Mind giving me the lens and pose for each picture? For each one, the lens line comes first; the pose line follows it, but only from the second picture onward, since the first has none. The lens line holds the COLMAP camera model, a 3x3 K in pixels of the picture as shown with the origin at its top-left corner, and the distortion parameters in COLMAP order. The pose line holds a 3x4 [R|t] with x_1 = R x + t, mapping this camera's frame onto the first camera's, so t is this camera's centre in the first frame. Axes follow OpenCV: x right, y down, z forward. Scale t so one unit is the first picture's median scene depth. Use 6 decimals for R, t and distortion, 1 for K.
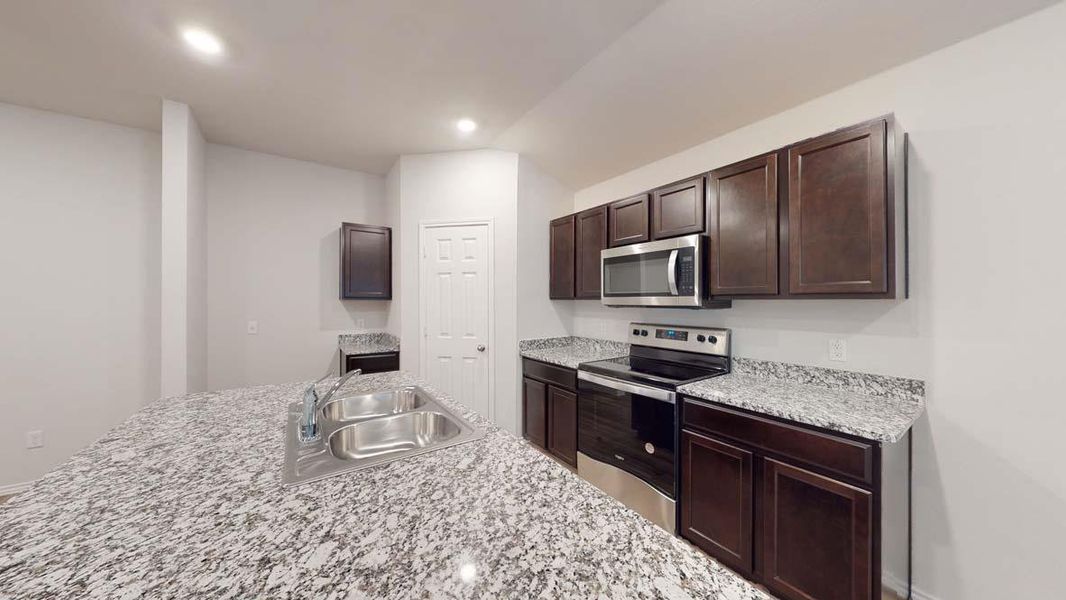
lens RADIAL K [[335.7, 0, 531.2], [0, 335.7, 301.7], [0, 0, 1]] dist [0.001833, 0.000116]
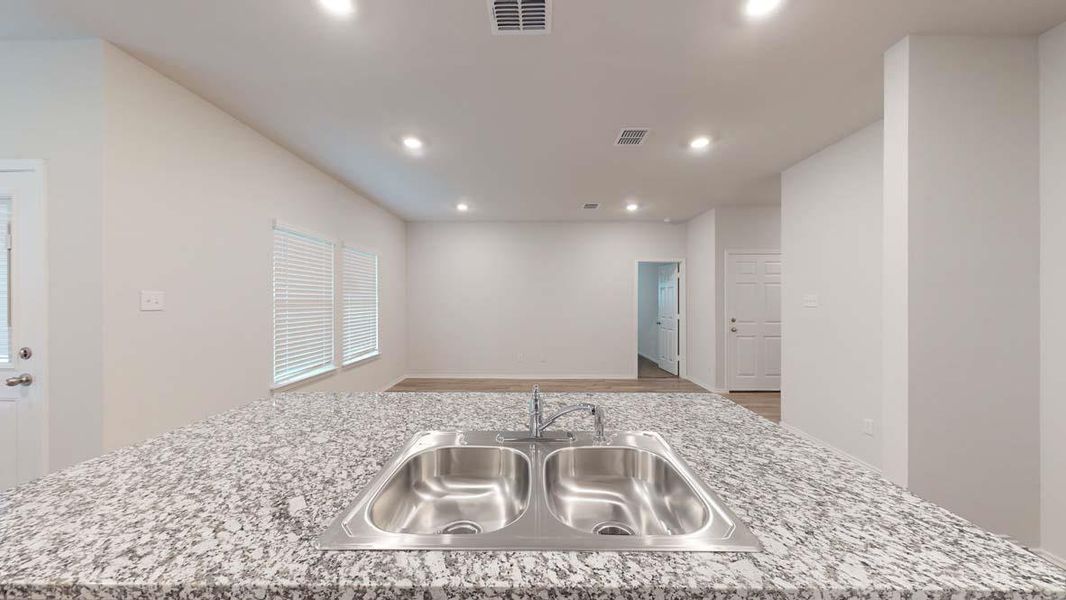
lens RADIAL K [[335.7, 0, 531.5], [0, 335.7, 301.1], [0, 0, 1]] dist [0.001833, 0.000116]
pose [[-0.572551, 0.001407, -0.819868, 0.149951], [0.000929, 0.999999, 0.001067, -0.006101], [0.819869, -0.000150, -0.572551, 2.053539]]
